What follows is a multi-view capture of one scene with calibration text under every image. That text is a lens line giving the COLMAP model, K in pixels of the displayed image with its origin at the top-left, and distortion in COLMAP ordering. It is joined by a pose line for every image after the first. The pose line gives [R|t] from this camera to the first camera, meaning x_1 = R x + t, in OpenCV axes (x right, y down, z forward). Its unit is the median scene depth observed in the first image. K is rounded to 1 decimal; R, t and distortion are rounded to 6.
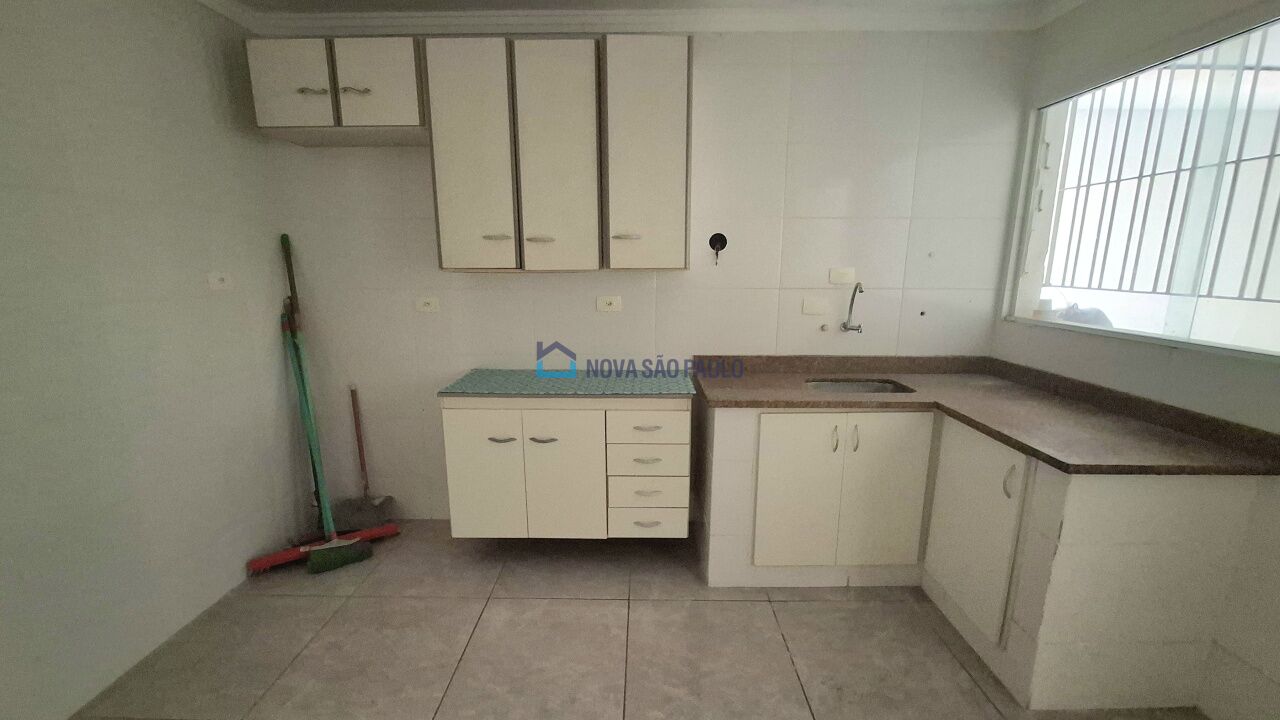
lens RADIAL K [[509.3, 0, 640.0], [0, 509.3, 360.0], [0, 0, 1]] dist [-0.010258, 0.000106]
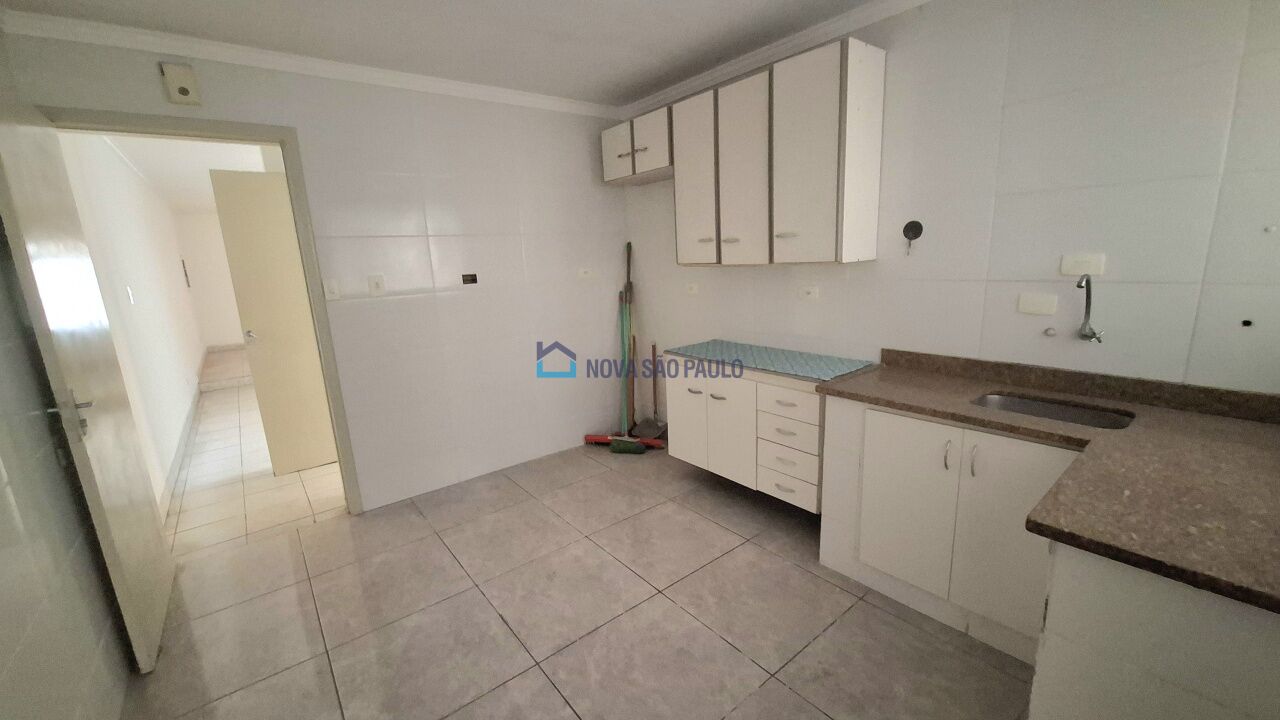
lens RADIAL K [[509.3, 0, 640.0], [0, 509.3, 360.0], [0, 0, 1]] dist [-0.010258, 0.000106]
pose [[0.625363, 0.131128, -0.769237, 0.666241], [-0.103883, 0.990995, 0.084476, -0.024602], [0.773388, 0.027083, 0.633354, 0.028069]]
